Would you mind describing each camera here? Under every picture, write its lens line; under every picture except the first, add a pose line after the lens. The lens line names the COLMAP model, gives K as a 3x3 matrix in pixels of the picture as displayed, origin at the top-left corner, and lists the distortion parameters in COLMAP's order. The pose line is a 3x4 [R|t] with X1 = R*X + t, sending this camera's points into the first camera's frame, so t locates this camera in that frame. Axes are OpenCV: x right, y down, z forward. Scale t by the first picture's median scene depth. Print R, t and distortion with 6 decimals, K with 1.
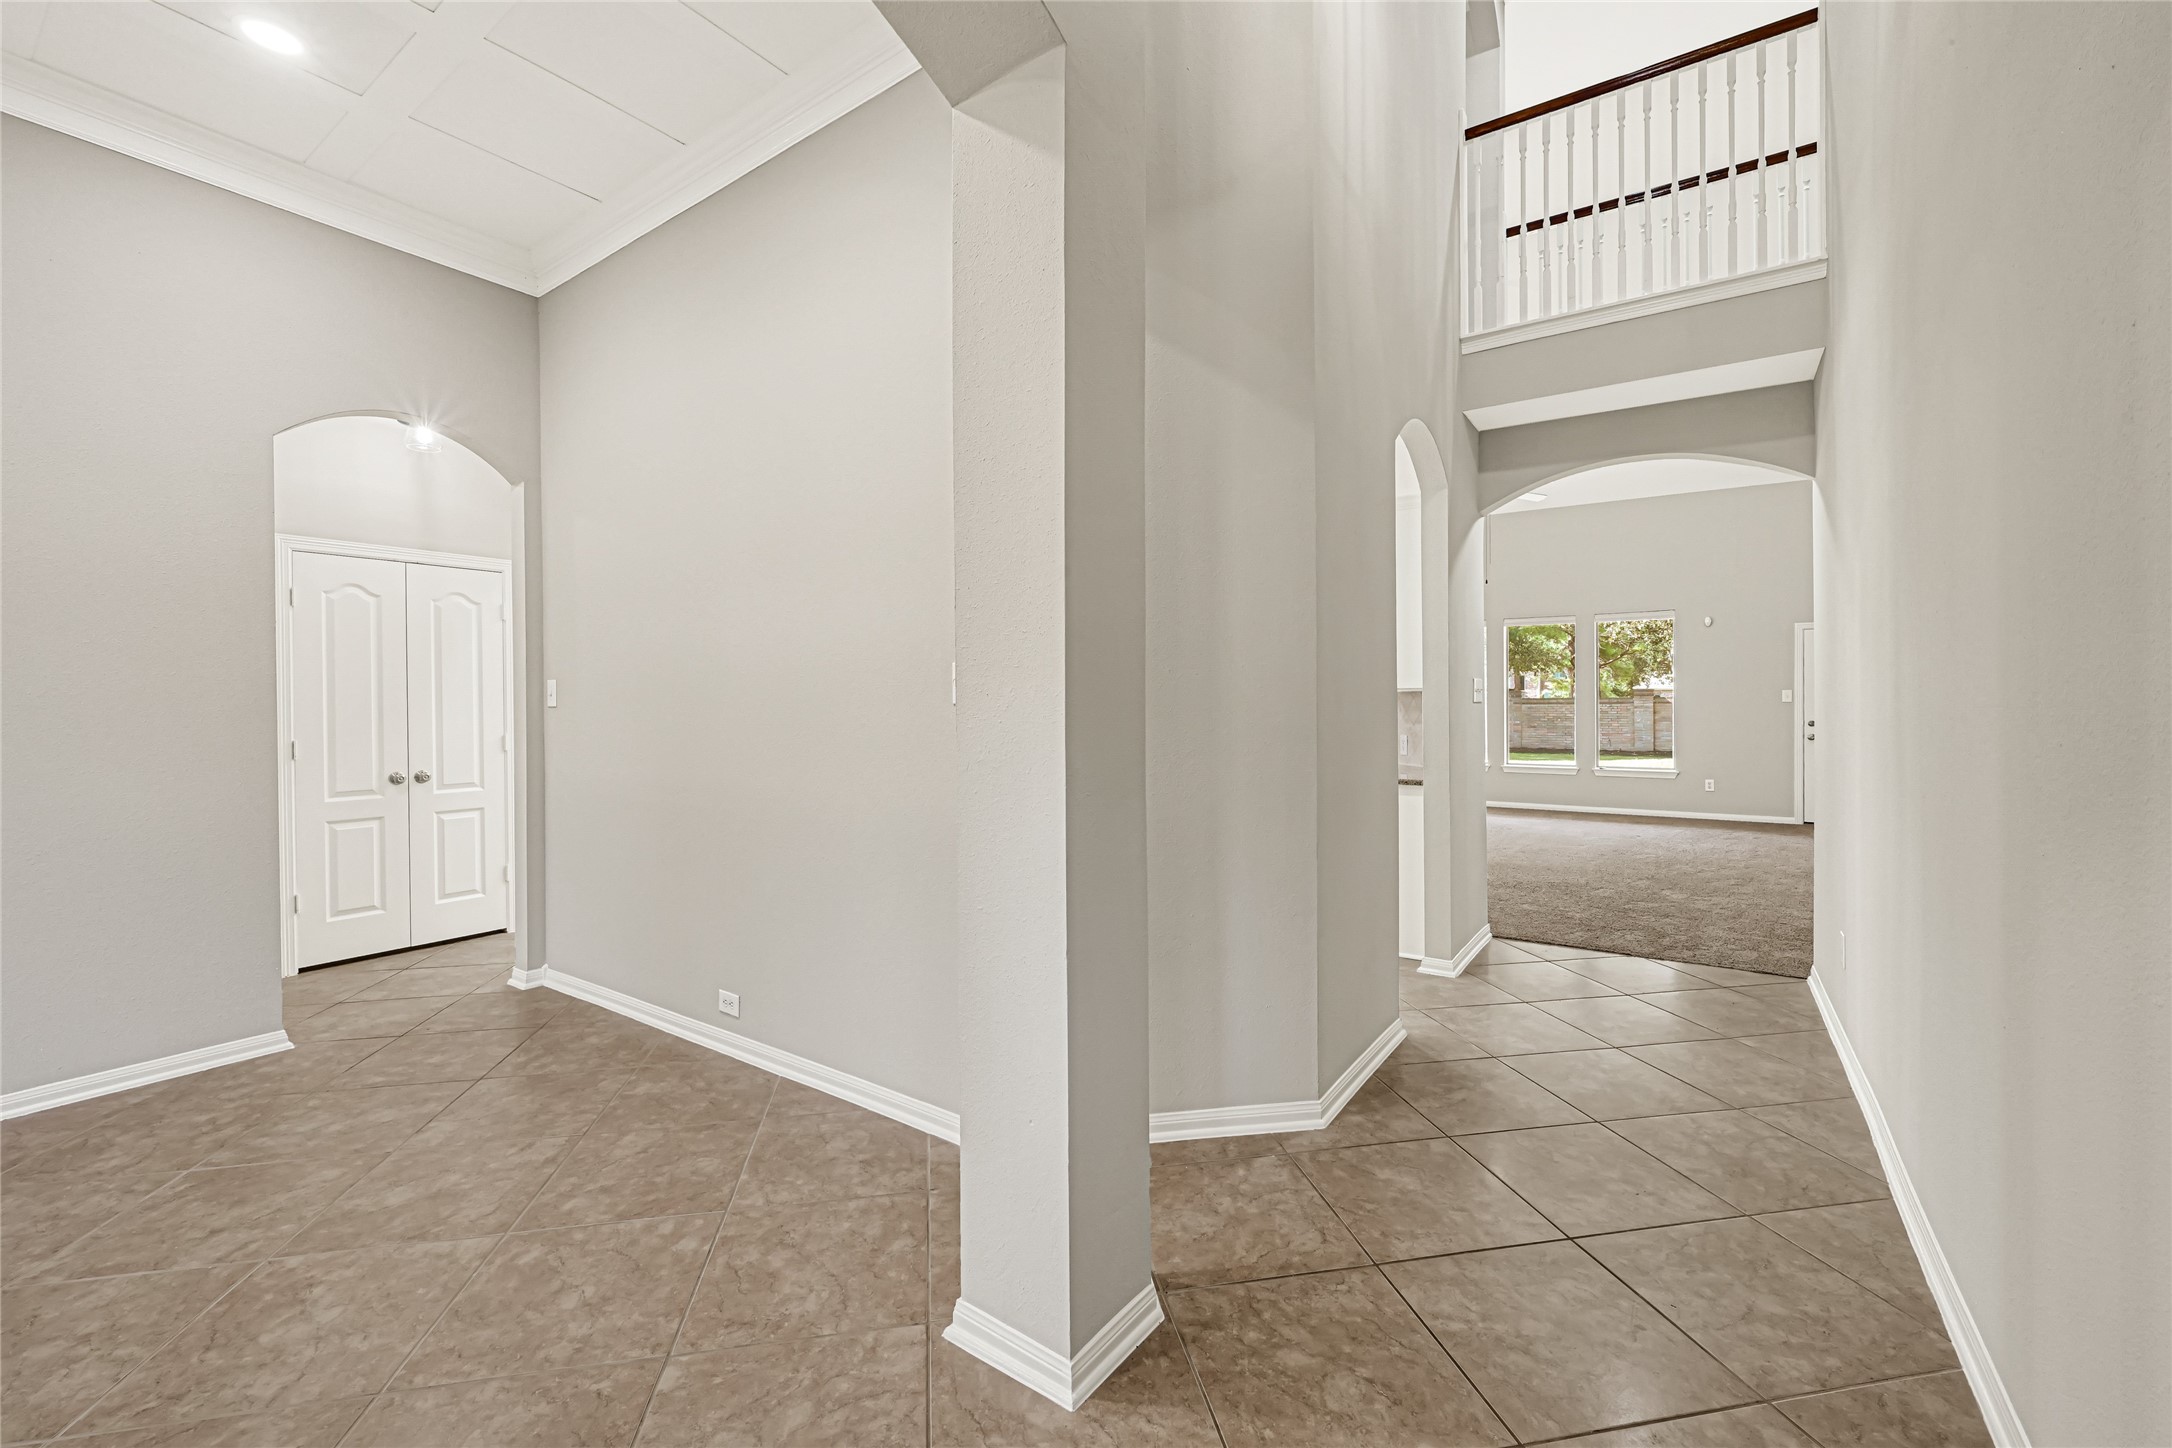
lens RADIAL K [[880.2, 0, 1072.9], [0, 880.2, 720.1], [0, 0, 1]] dist [-0.001395, 0.000416]
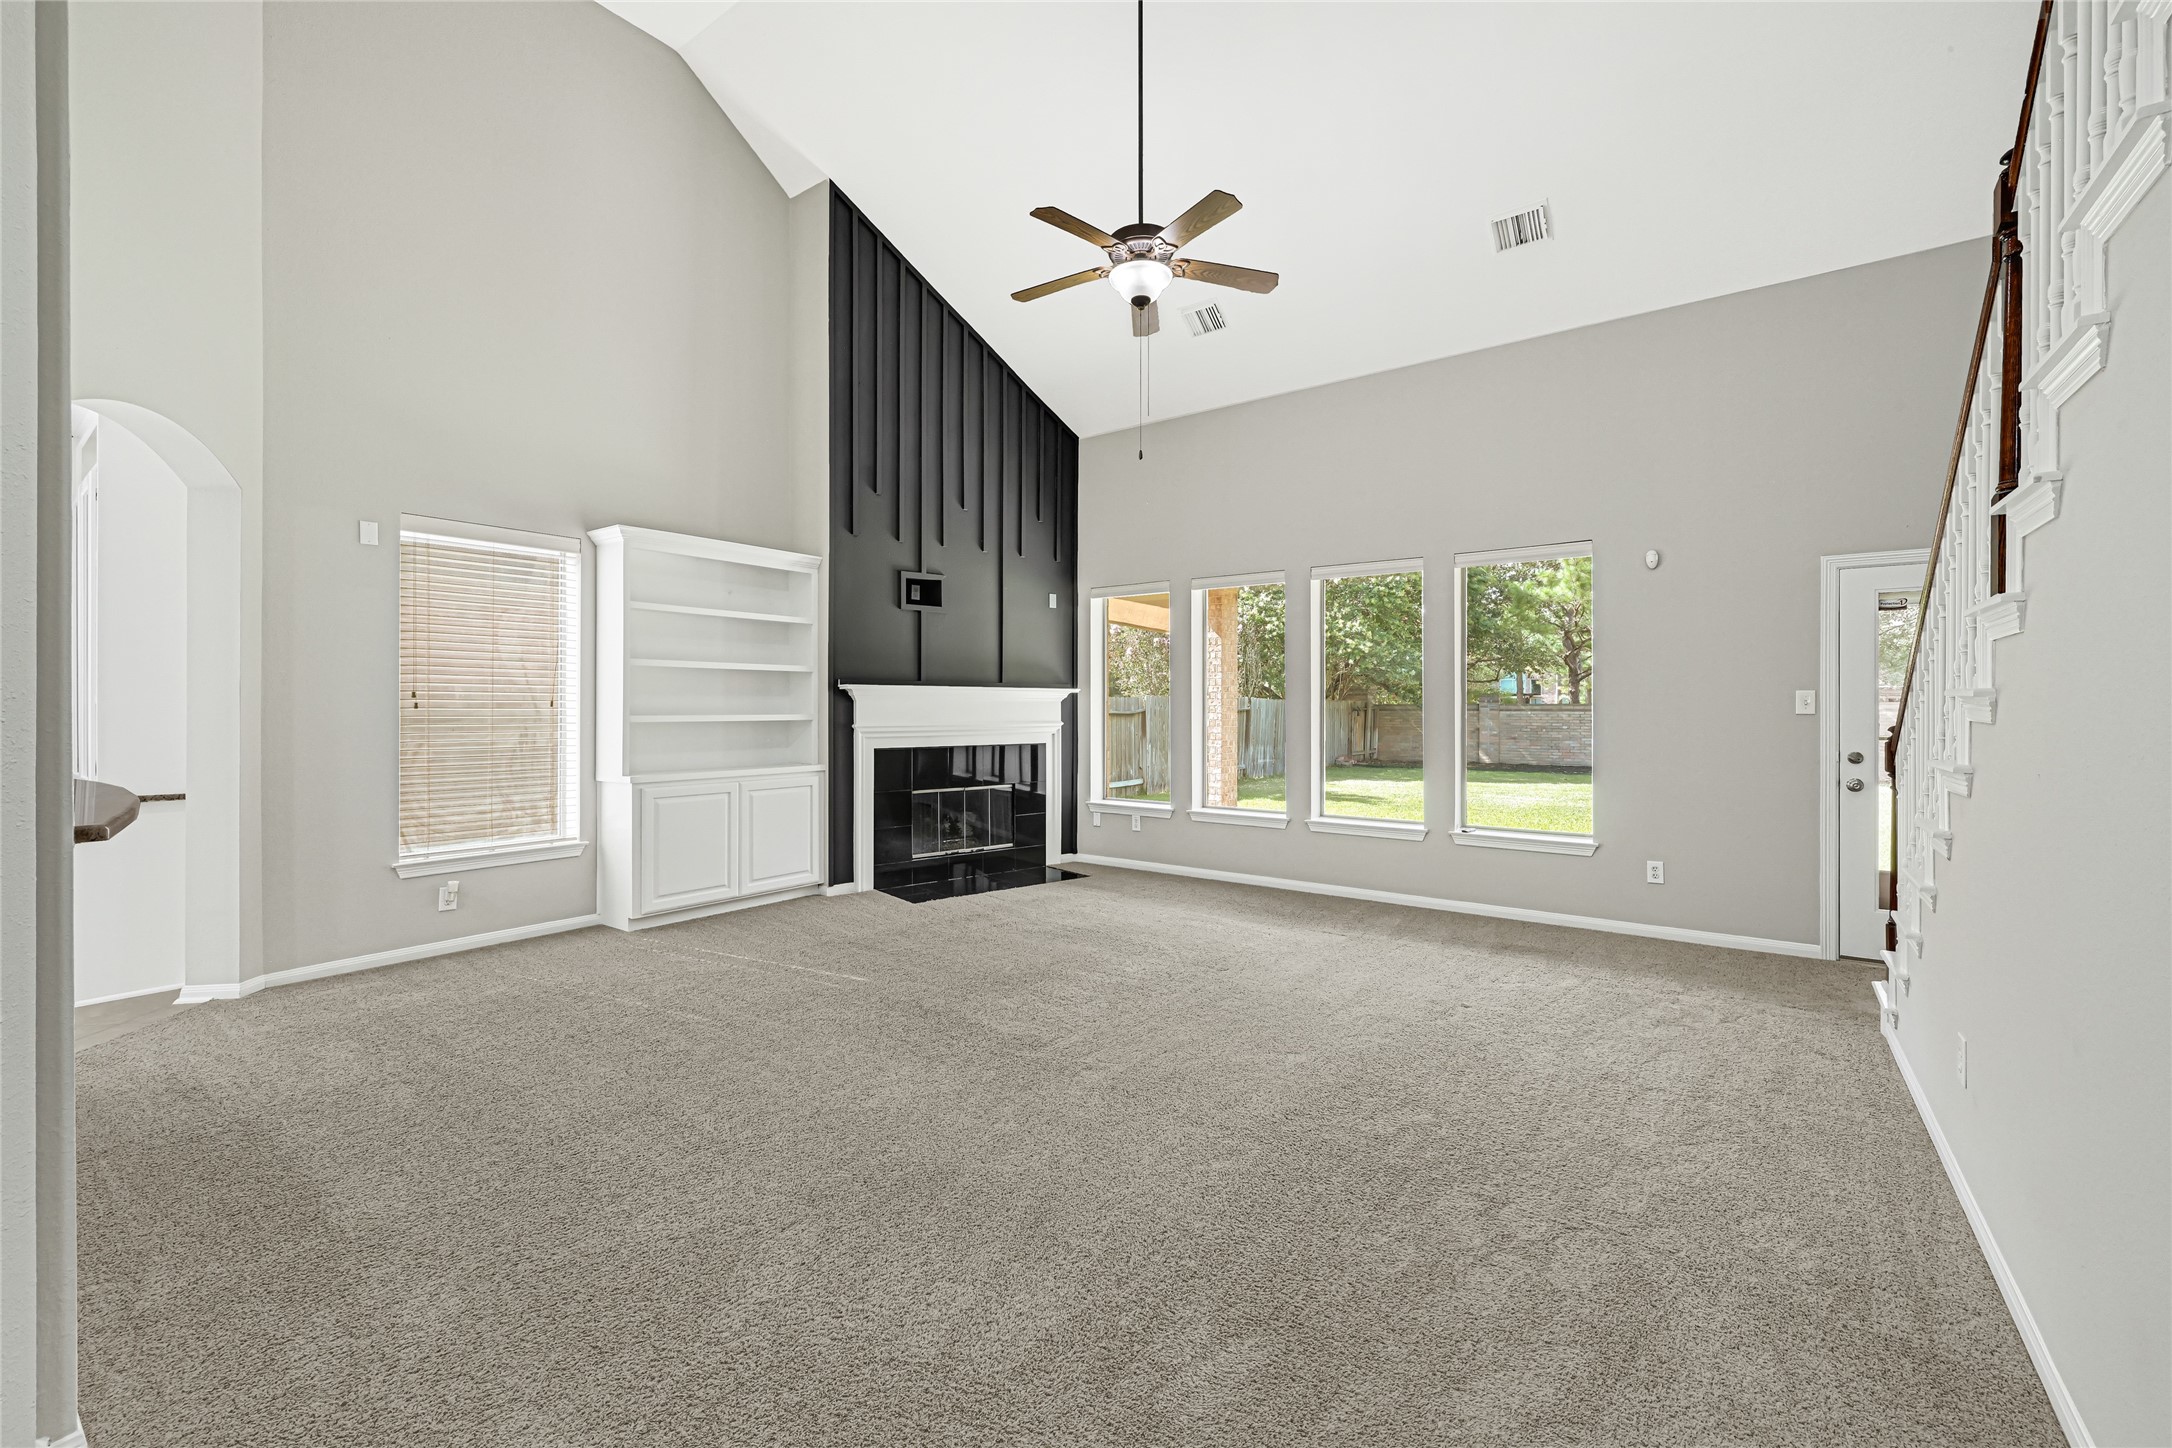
lens RADIAL K [[880.2, 0, 1071.5], [0, 880.2, 704.1], [0, 0, 1]] dist [-0.001395, 0.000416]
pose [[0.999224, 0.006760, -0.038815, 0.404147], [-0.007545, 0.999769, -0.020113, -0.012593], [0.038670, 0.020391, 0.999044, 0.472108]]
